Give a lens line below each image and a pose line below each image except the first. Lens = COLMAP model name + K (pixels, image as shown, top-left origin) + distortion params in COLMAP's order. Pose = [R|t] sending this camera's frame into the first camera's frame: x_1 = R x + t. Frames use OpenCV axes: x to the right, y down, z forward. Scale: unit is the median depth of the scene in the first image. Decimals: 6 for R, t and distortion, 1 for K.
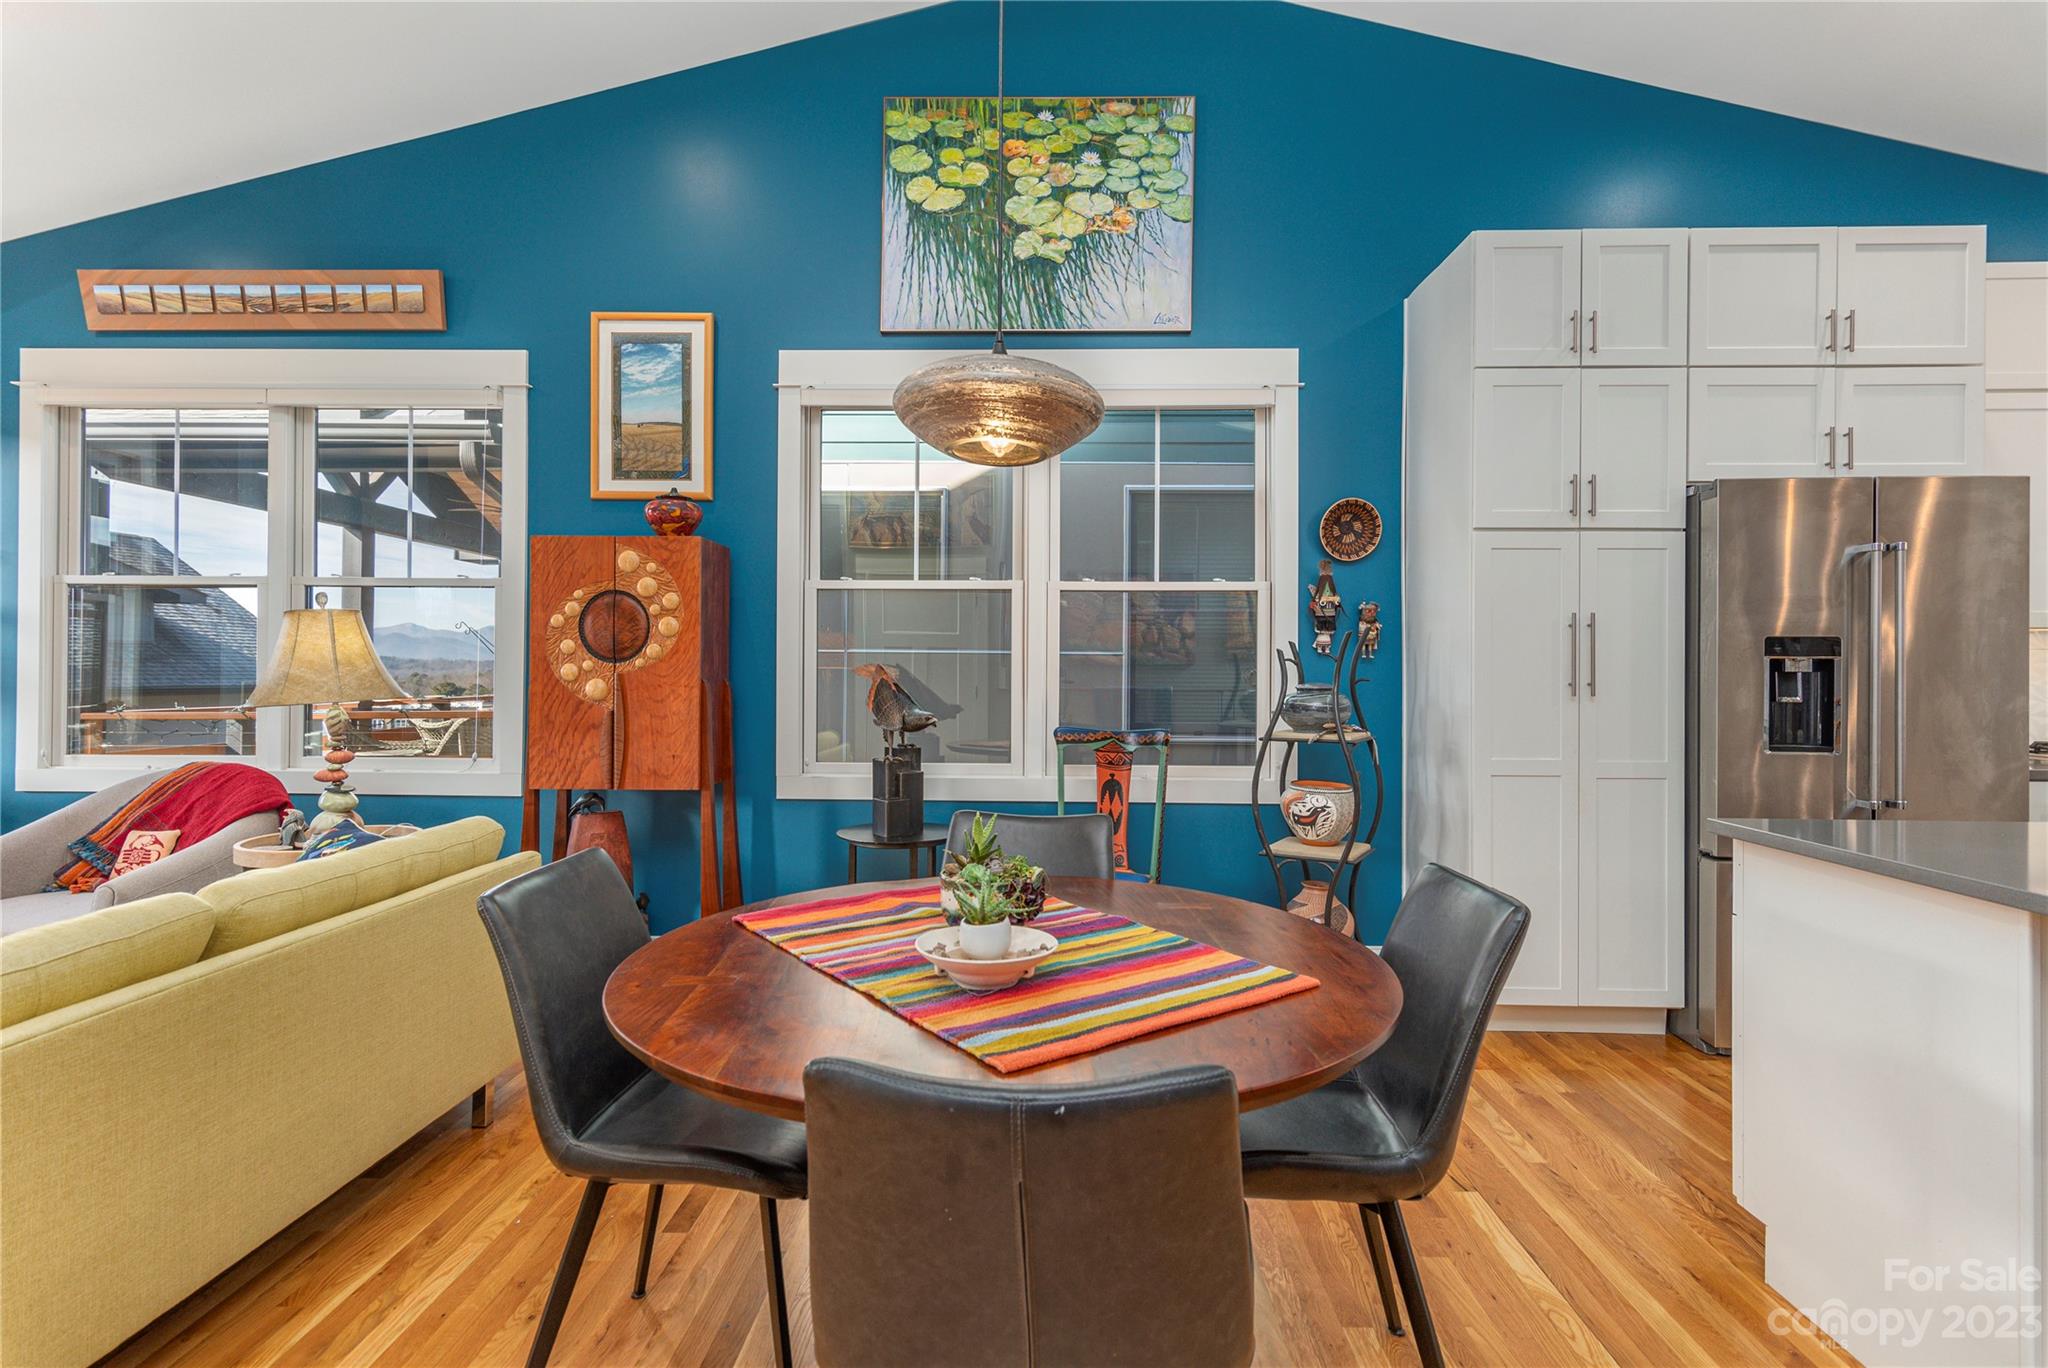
lens RADIAL K [[1077.5, 0, 1032.1], [0, 1077.5, 673.2], [0, 0, 1]] dist [0.015365, -0.001740]
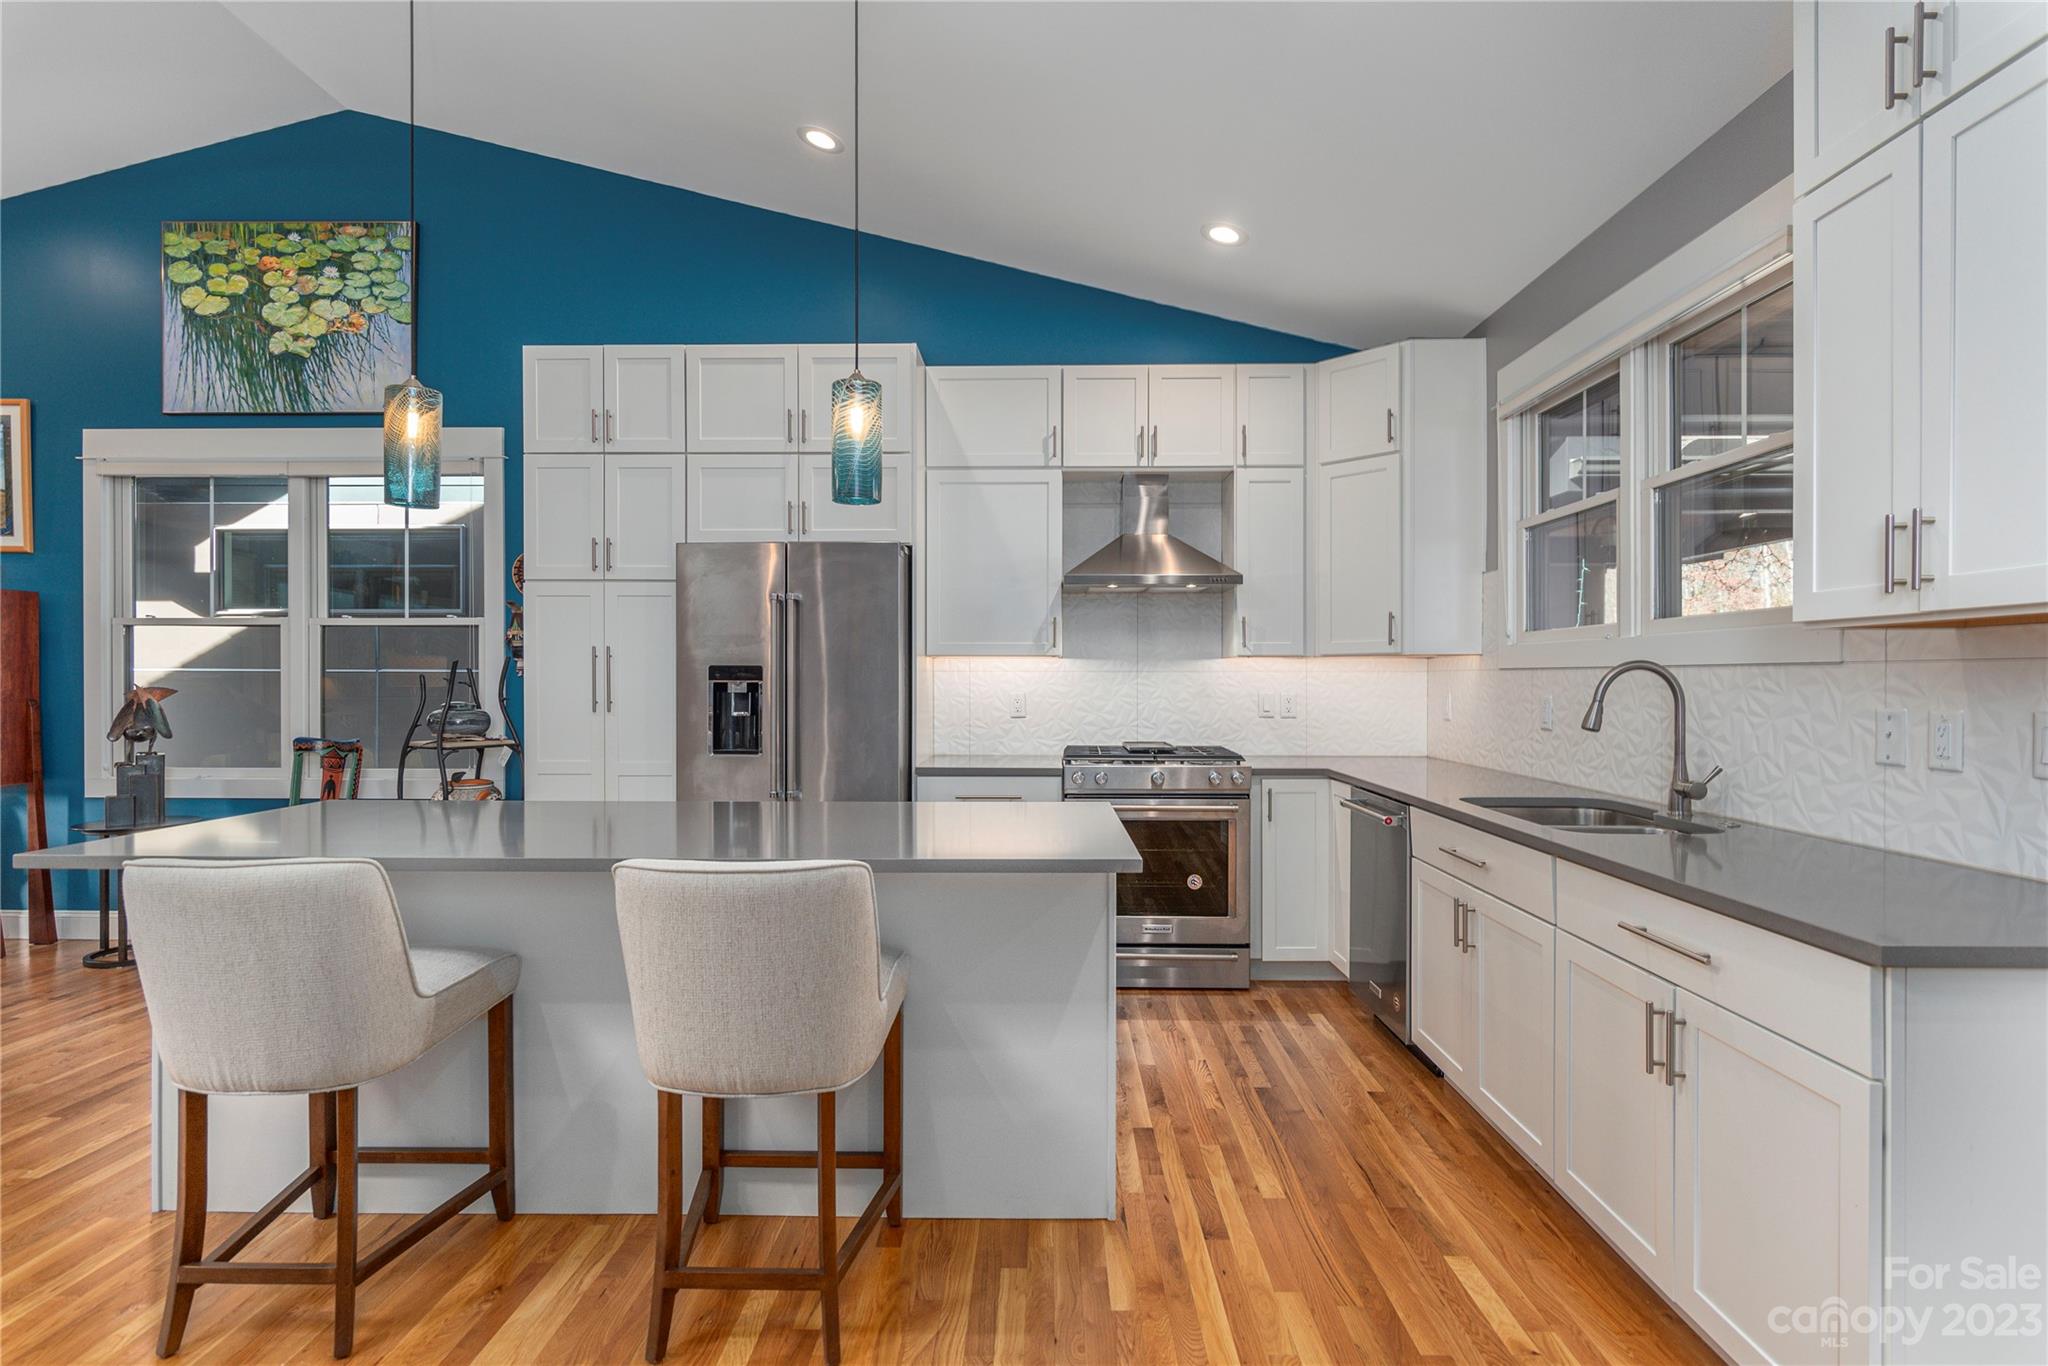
lens RADIAL K [[1089.8, 0, 1025.3], [0, 1089.8, 687.2], [0, 0, 1]] dist [0.007550, 0.001720]
pose [[0.999972, -0.004606, -0.005883, 0.845516], [0.004682, 0.999905, 0.012979, -0.018100], [0.005822, -0.013006, 0.999898, -0.241463]]
